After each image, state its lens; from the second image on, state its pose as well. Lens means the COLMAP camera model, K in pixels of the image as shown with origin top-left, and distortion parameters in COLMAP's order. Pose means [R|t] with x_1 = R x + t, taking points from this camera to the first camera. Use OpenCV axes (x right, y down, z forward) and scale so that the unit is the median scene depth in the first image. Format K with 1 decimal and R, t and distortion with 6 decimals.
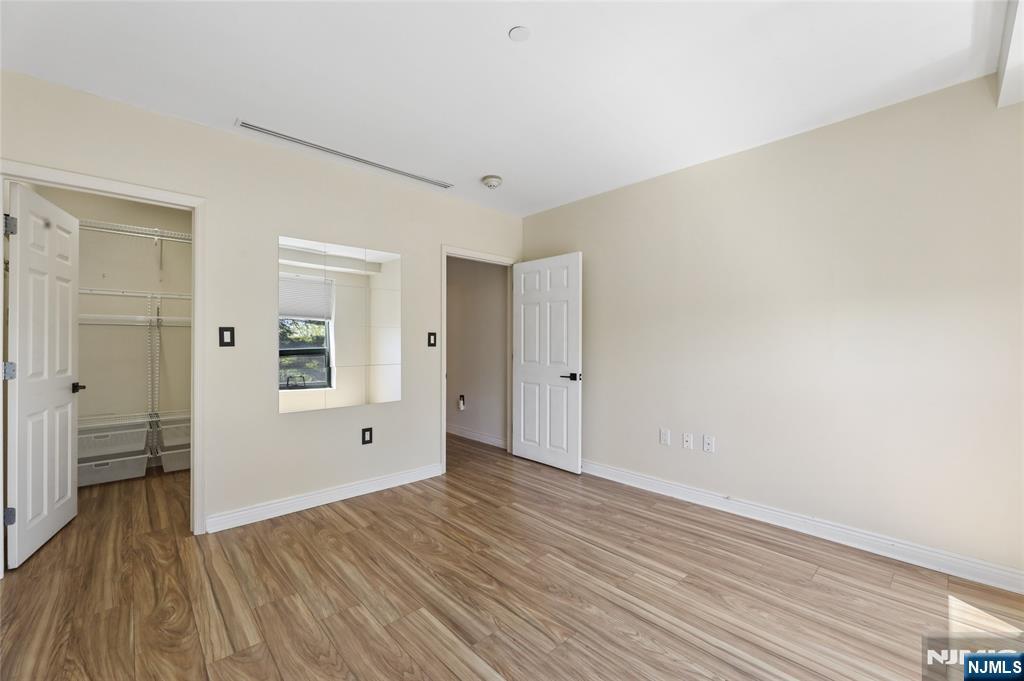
lens RADIAL K [[410.0, 0, 511.9], [0, 410.0, 337.6], [0, 0, 1]] dist [-0.001663, -0.000397]
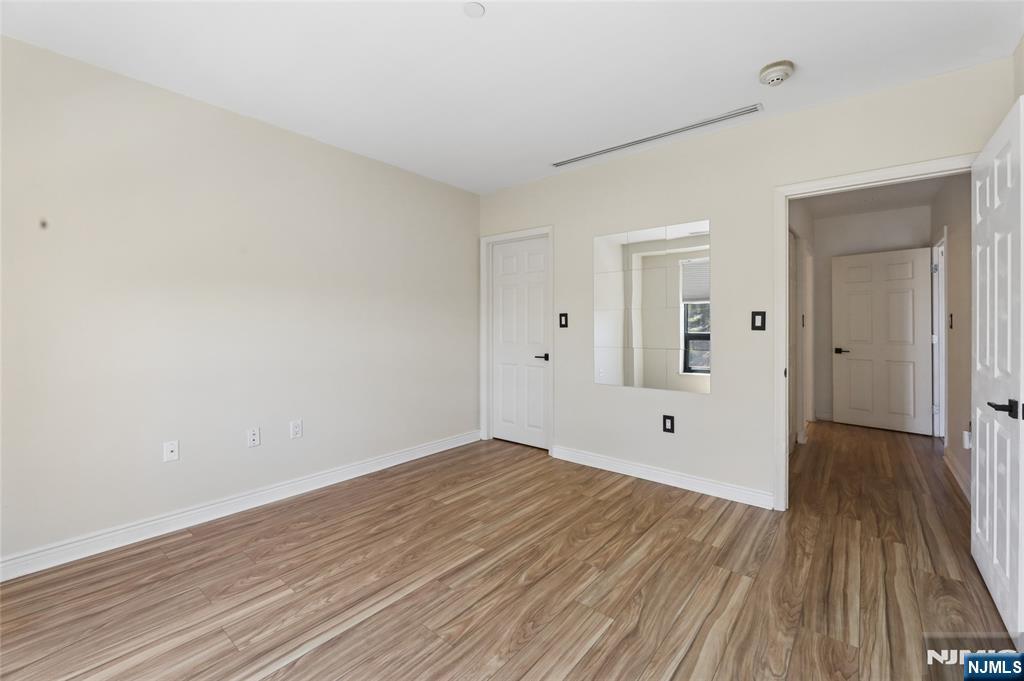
lens RADIAL K [[428.8, 0, 525.5], [0, 428.8, 325.2], [0, 0, 1]] dist [-0.002292, -0.000321]
pose [[0.151610, -0.000074, -0.988440, 0.892202], [0.007308, 0.999973, 0.001046, 0.013860], [0.988413, -0.007382, 0.151606, 0.820839]]
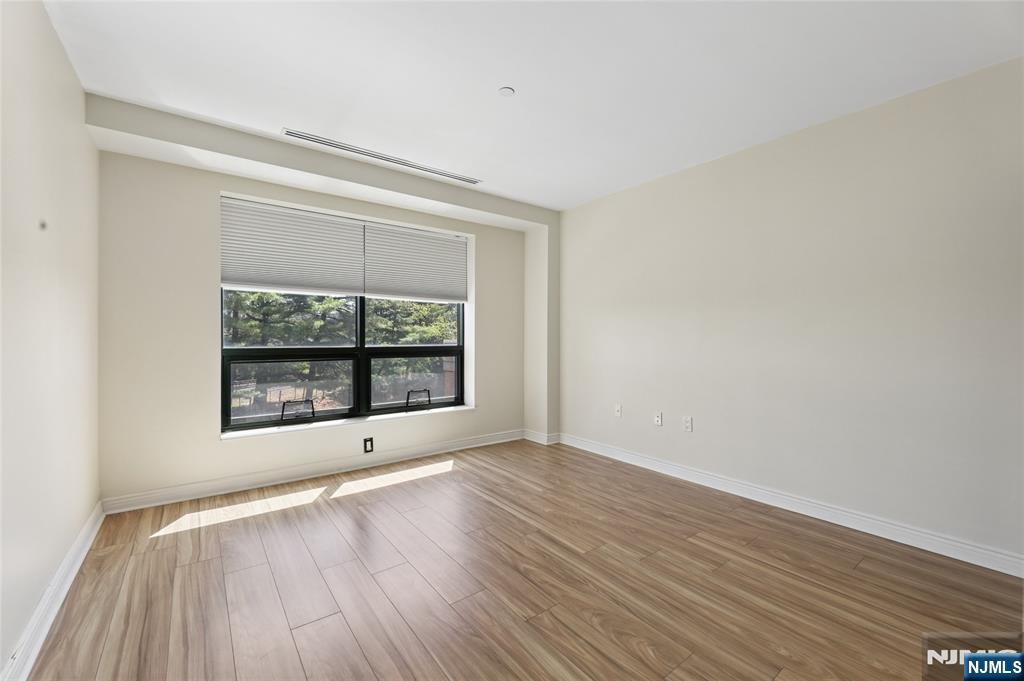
lens RADIAL K [[424.9, 0, 506.8], [0, 424.9, 327.7], [0, 0, 1]] dist [-0.005475, -0.000272]
pose [[-0.993990, -0.003082, 0.109424, -0.113853], [-0.005962, 0.999644, -0.026002, 0.031978], [-0.109305, -0.026498, -0.993655, 1.991139]]
